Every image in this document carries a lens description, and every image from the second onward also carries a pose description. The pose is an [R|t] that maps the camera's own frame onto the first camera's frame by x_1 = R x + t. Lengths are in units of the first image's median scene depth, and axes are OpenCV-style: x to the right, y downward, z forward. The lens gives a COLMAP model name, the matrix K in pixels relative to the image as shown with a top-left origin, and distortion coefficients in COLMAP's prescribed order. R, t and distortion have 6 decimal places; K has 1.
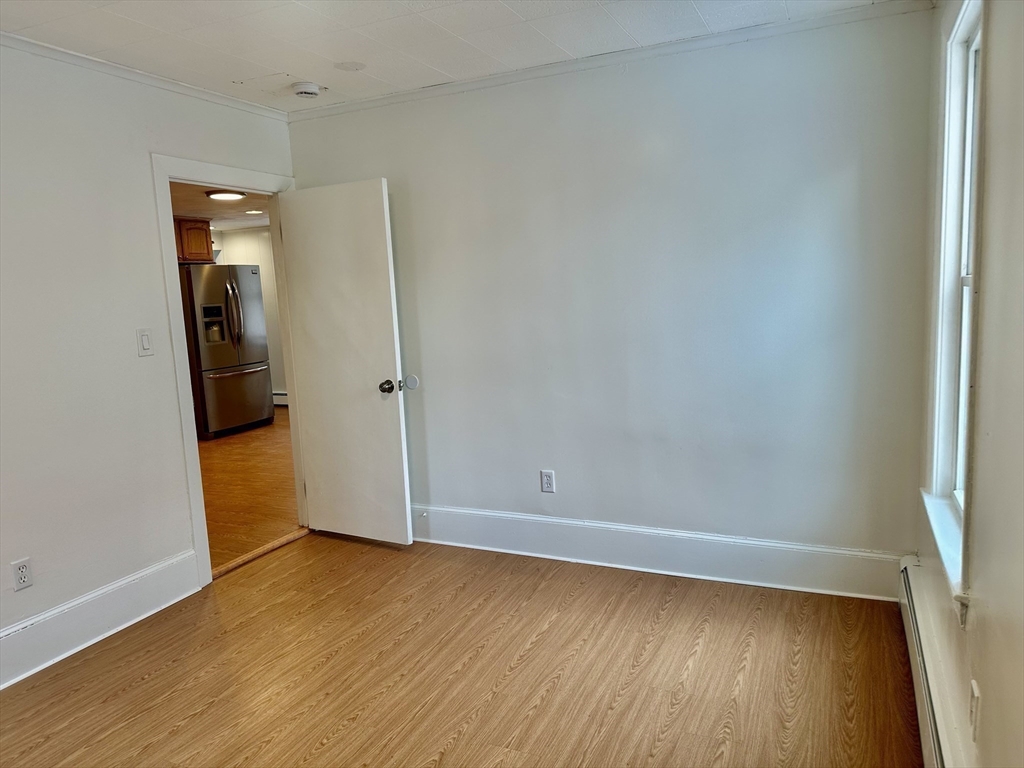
lens RADIAL K [[722.3, 0, 512.0], [0, 722.3, 384.0], [0, 0, 1]] dist [0.025214, -0.031911]
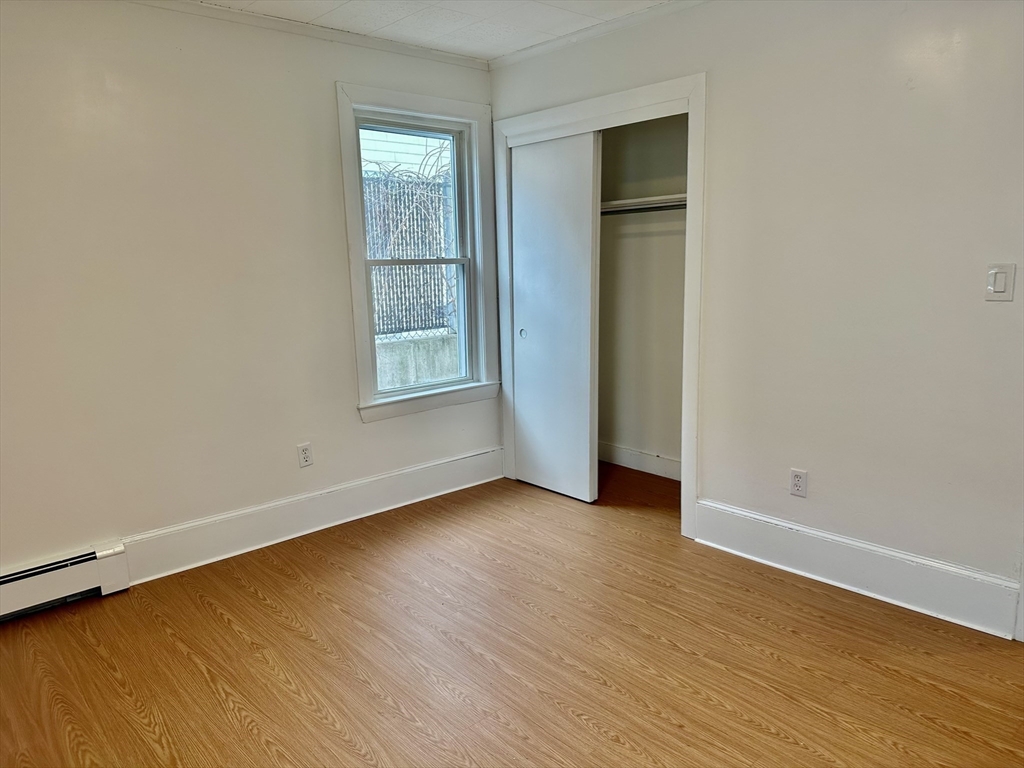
lens RADIAL K [[722.3, 0, 512.0], [0, 722.3, 384.0], [0, 0, 1]] dist [0.025214, -0.031911]
pose [[-0.386451, 0.218412, -0.896076, 0.412191], [-0.079806, 0.959993, 0.268409, -0.130946], [0.918851, 0.175239, -0.353559, 0.919541]]
